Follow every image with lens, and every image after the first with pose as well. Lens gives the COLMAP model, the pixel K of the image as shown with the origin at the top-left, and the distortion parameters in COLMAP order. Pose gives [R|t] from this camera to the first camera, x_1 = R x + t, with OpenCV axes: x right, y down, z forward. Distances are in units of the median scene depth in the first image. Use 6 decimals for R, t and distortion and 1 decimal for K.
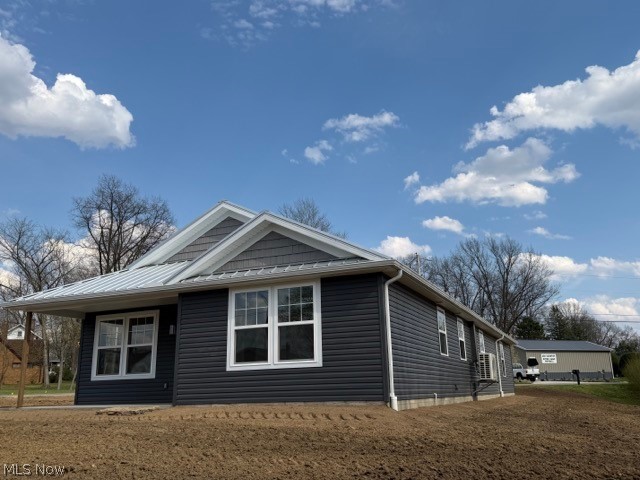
lens RADIAL K [[577.3, 0, 326.3], [0, 577.3, 239.2], [0, 0, 1]] dist [0.090338, -0.018623]
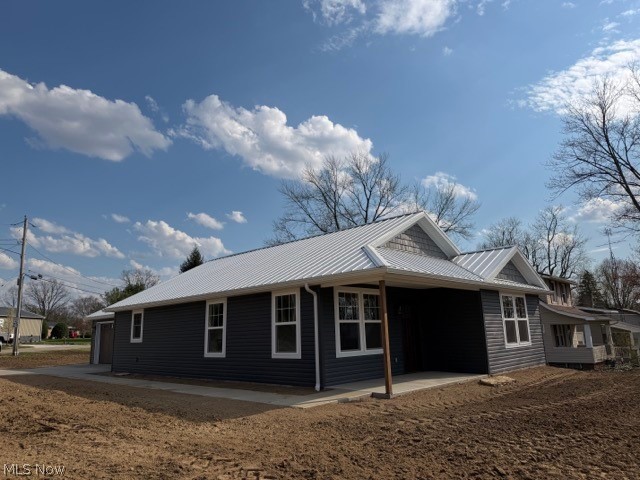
lens RADIAL K [[454.3, 0, 320.0], [0, 454.3, 237.2], [0, 0, 1]] dist [0.008105, -0.004921]
pose [[0.343947, 0.206594, 0.915980, -1.413965], [-0.221475, 0.965822, -0.134673, 0.211205], [-0.912496, -0.156546, 0.377947, 1.024580]]
